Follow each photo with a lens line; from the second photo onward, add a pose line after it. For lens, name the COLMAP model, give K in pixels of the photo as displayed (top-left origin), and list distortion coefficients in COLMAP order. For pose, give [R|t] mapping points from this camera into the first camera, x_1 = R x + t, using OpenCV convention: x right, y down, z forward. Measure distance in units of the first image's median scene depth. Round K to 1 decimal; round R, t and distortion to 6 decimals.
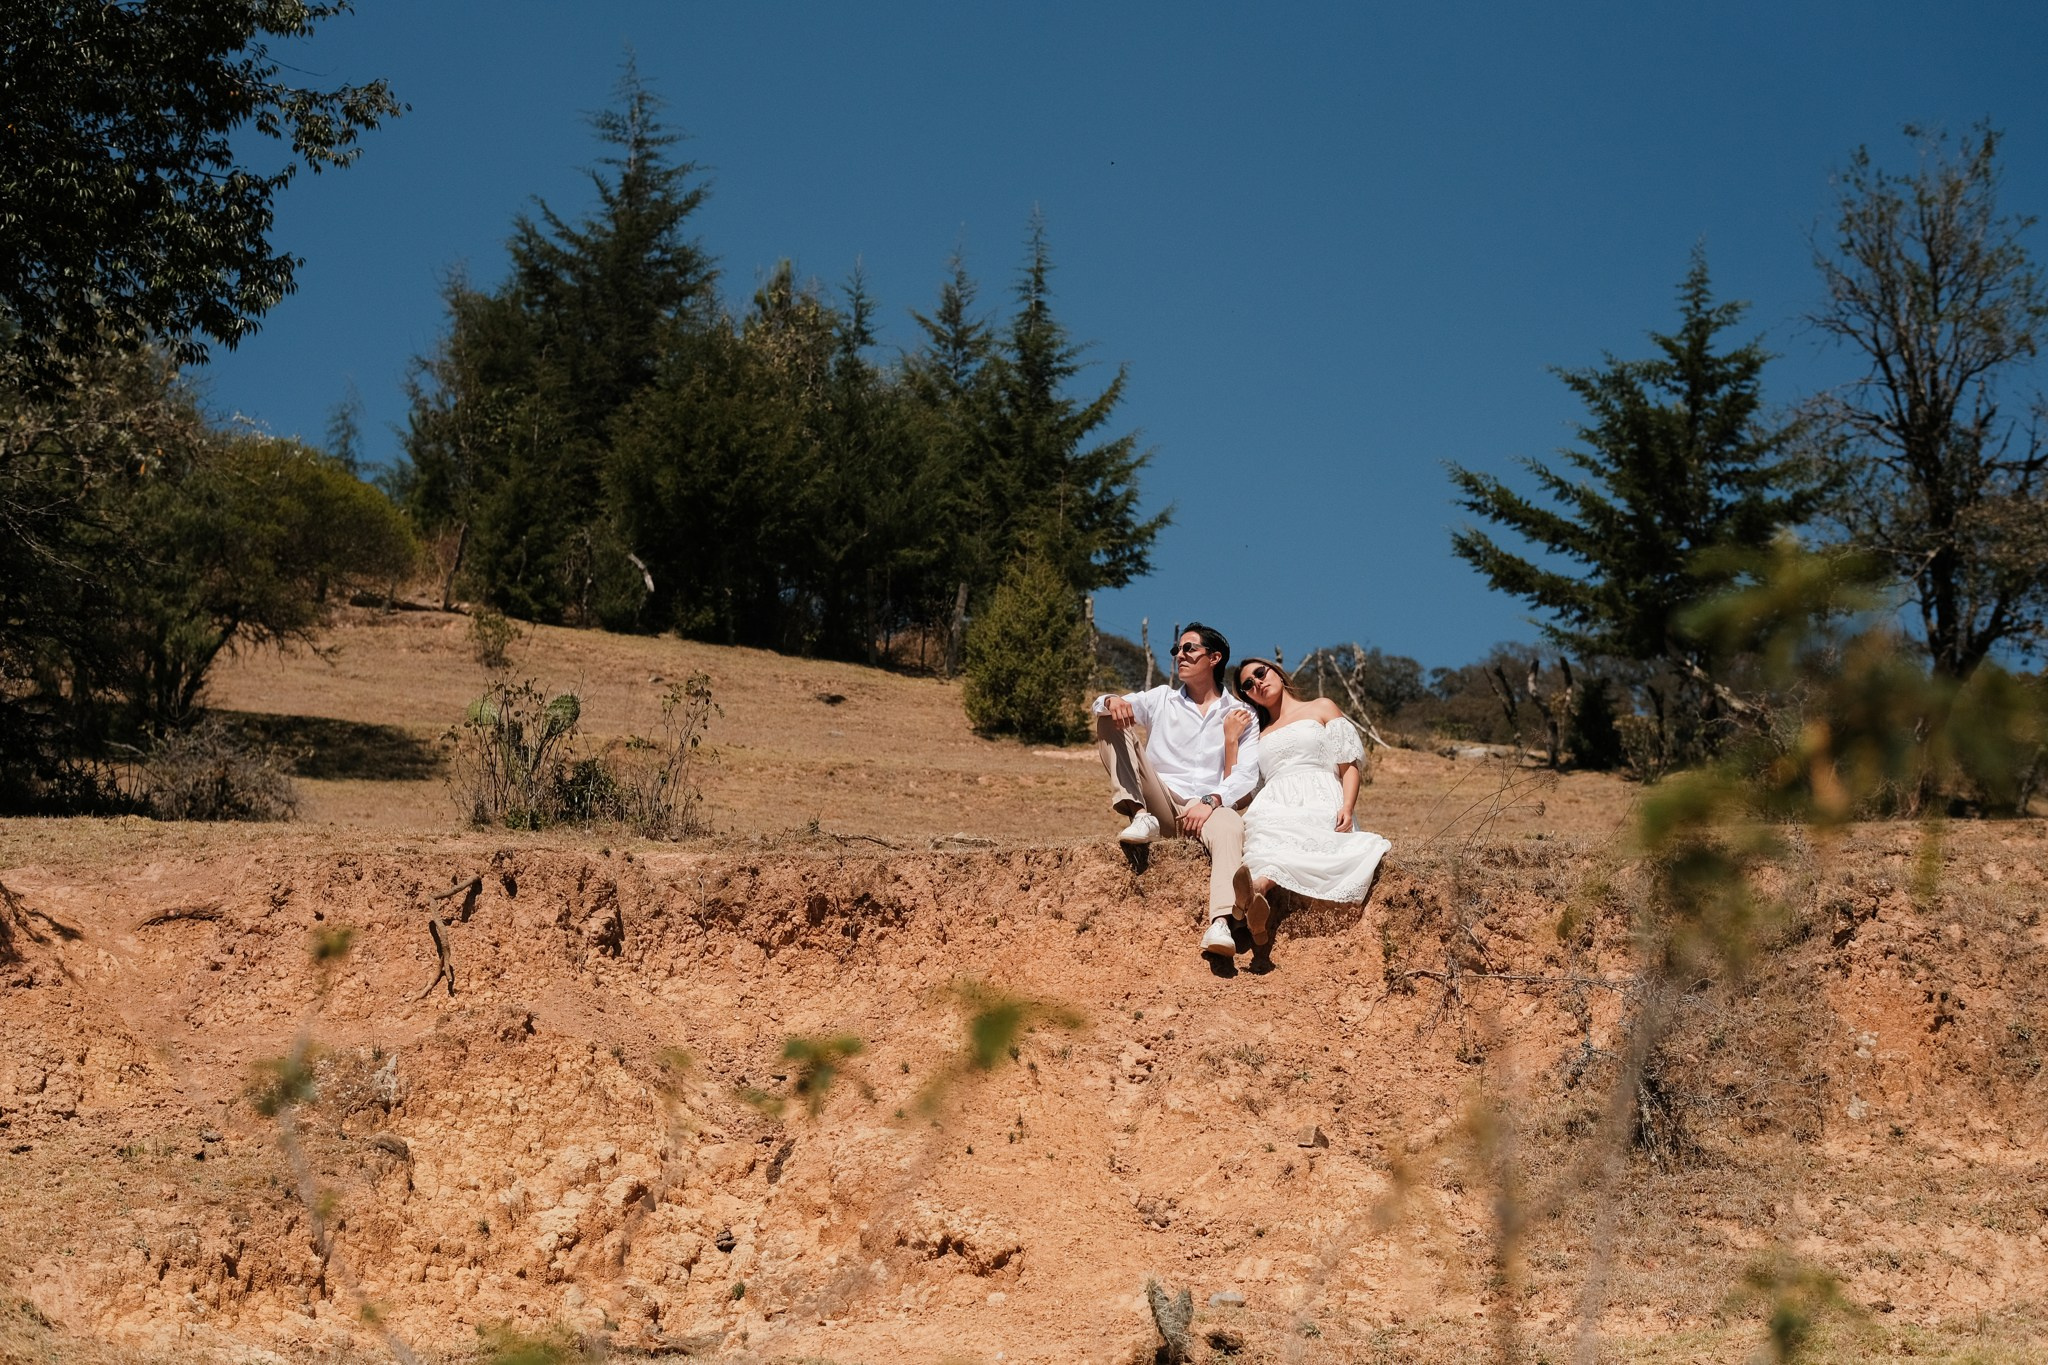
lens RADIAL K [[4913.7, 0, 1024.0], [0, 4913.7, 682.5], [0, 0, 1]] dist [-0.174113, 1.208759]
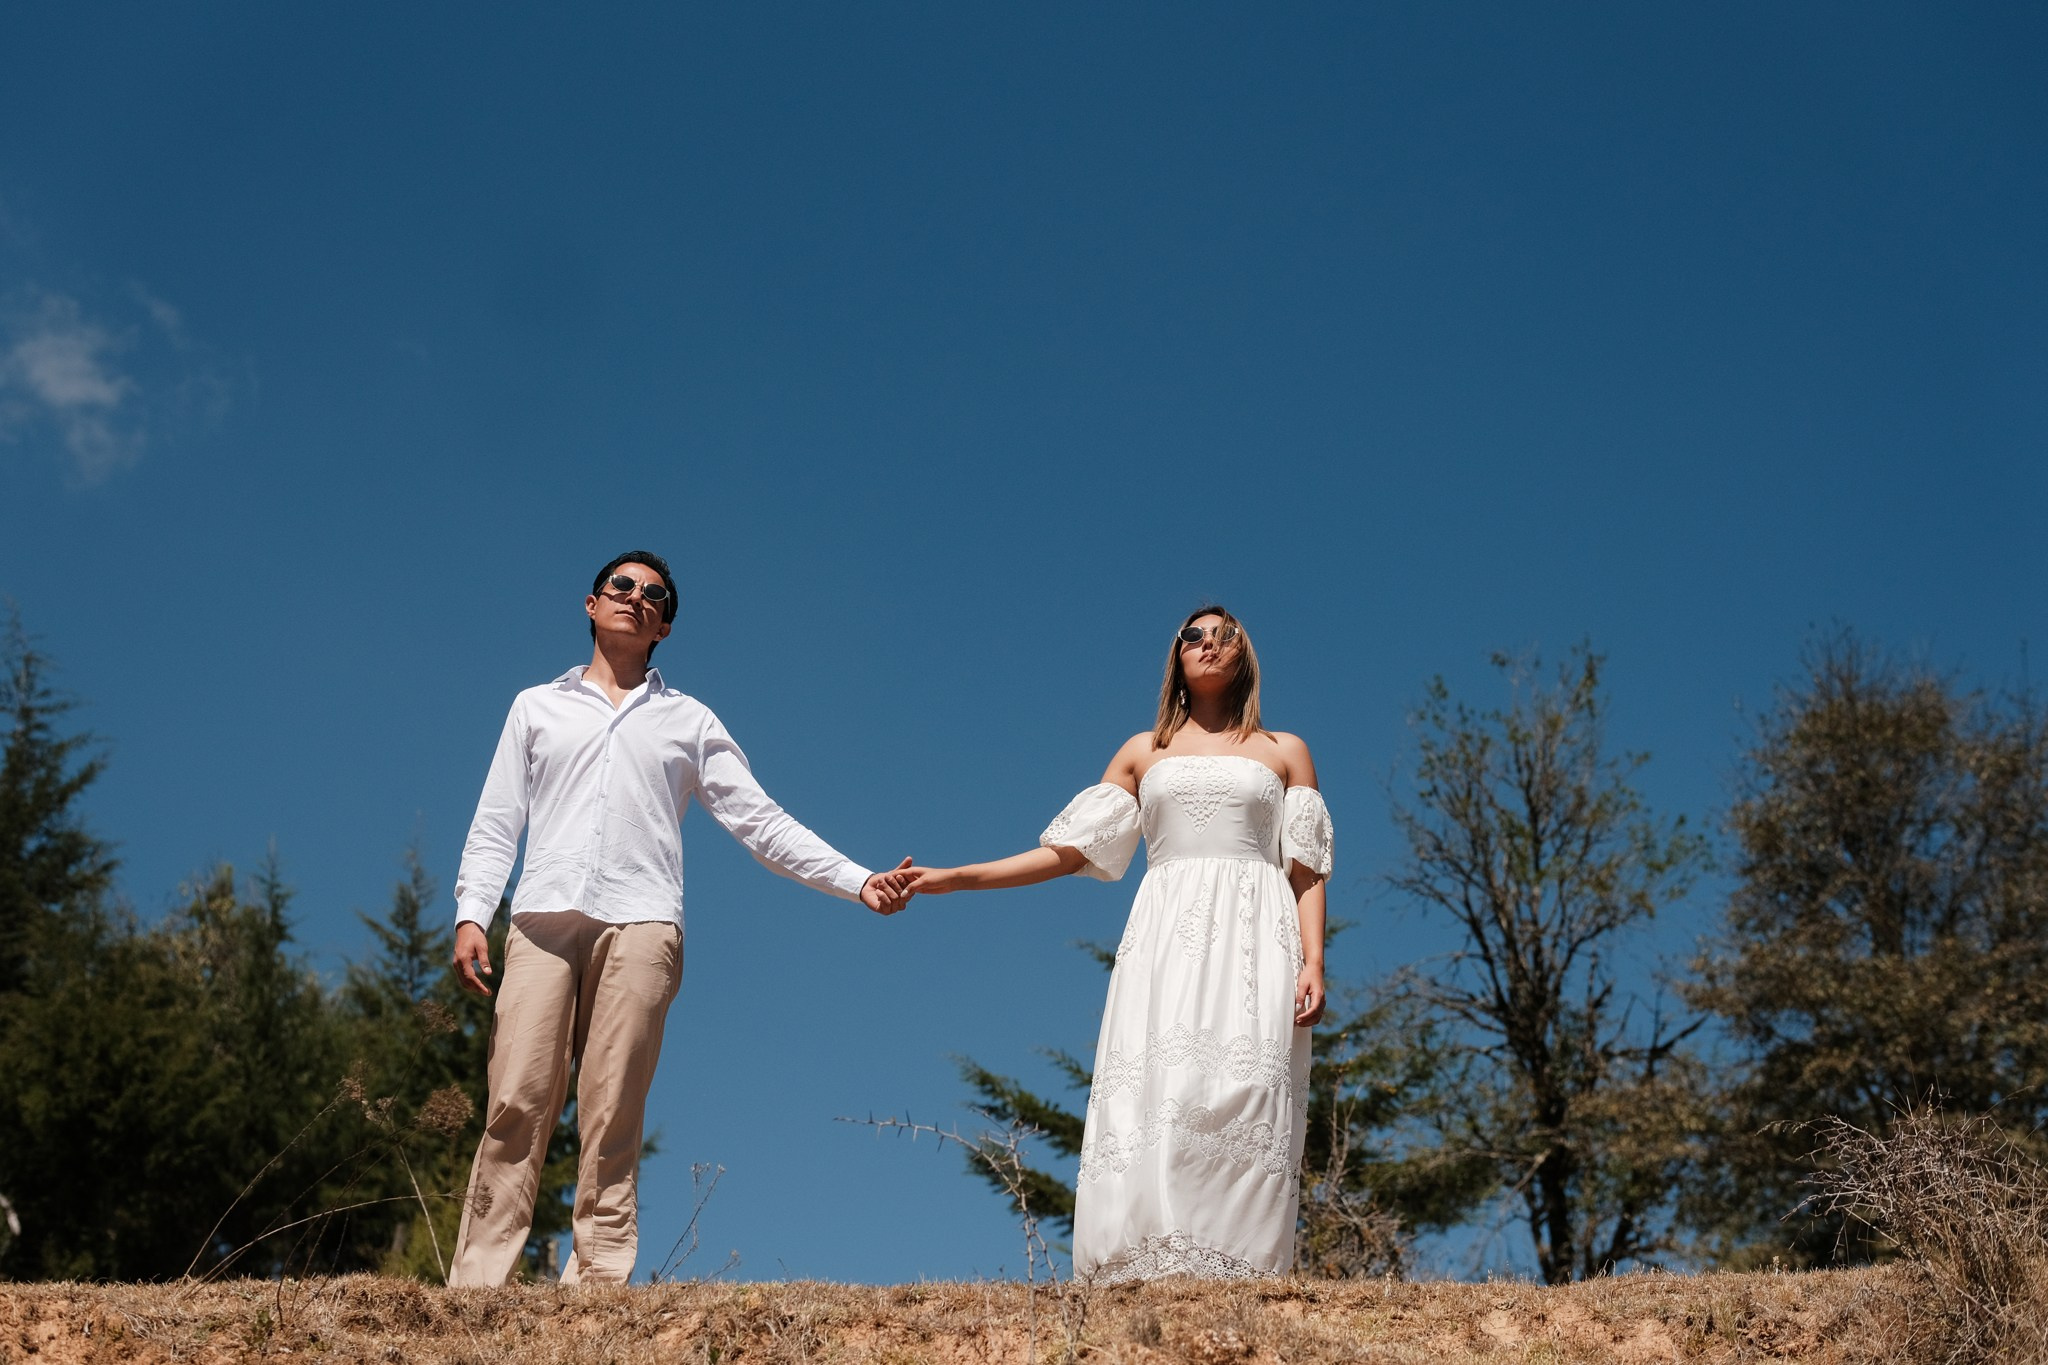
lens RADIAL K [[4913.7, 0, 1024.0], [0, 4913.7, 682.5], [0, 0, 1]] dist [-0.174113, 1.208759]
pose [[0.997374, -0.005124, 0.072236, 0.037904], [0.015689, 0.989091, -0.146466, 0.013923], [-0.070697, 0.147215, 0.986575, 0.170787]]
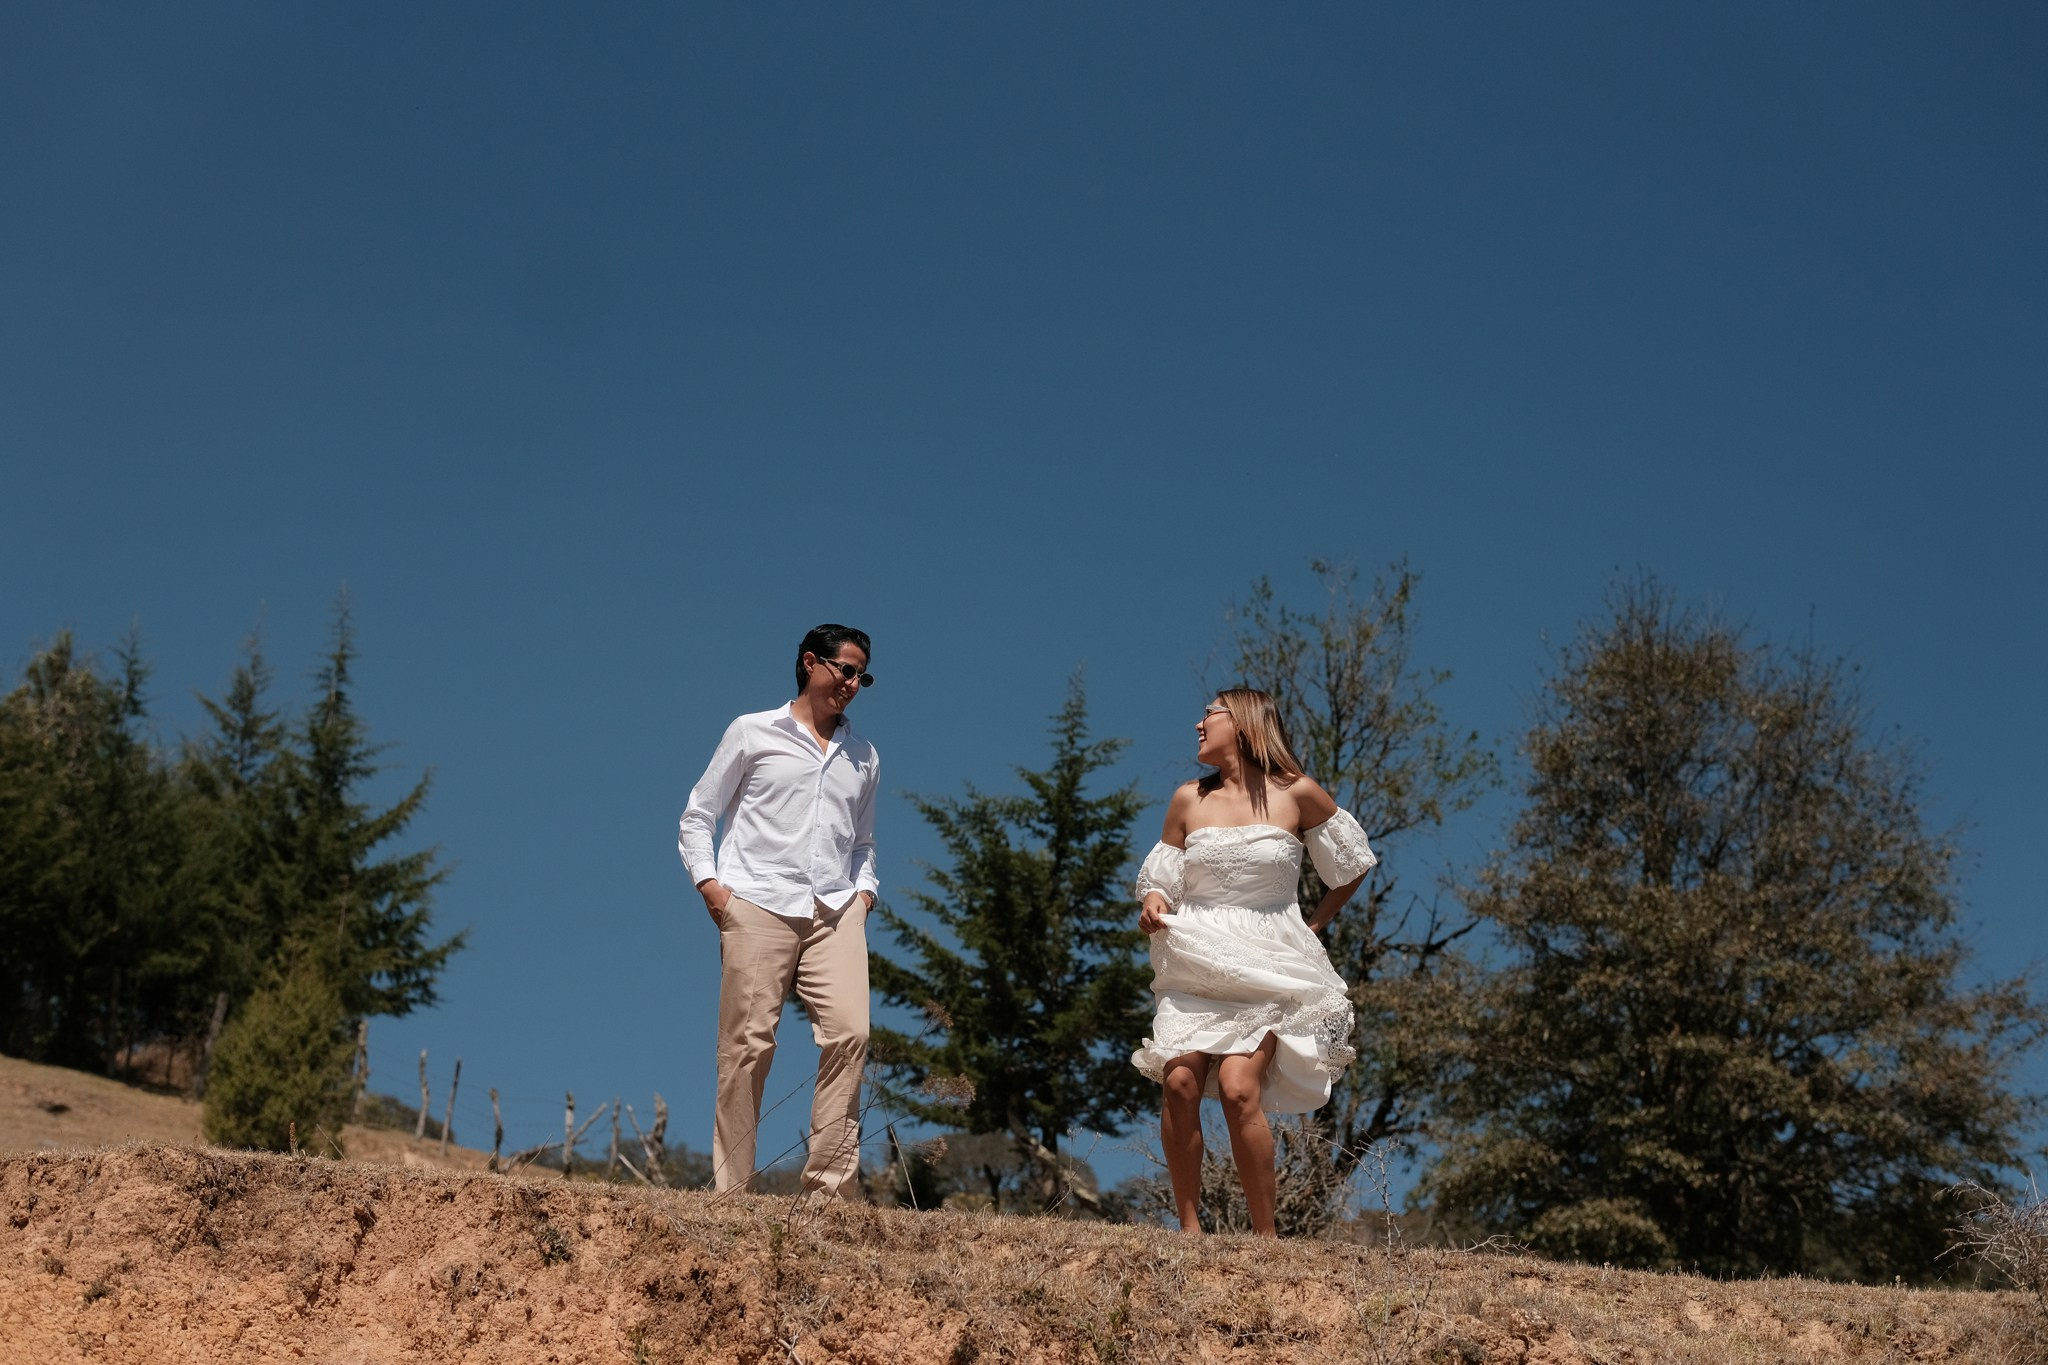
lens RADIAL K [[4820.8, 0, 975.5], [0, 4820.8, 680.7], [0, 0, 1]] dist [-0.116332, 0.158413]
pose [[0.988440, 0.088545, 0.123065, 0.011285], [-0.075042, 0.991057, -0.110341, 0.010267], [-0.131735, 0.099831, 0.986245, 0.136019]]
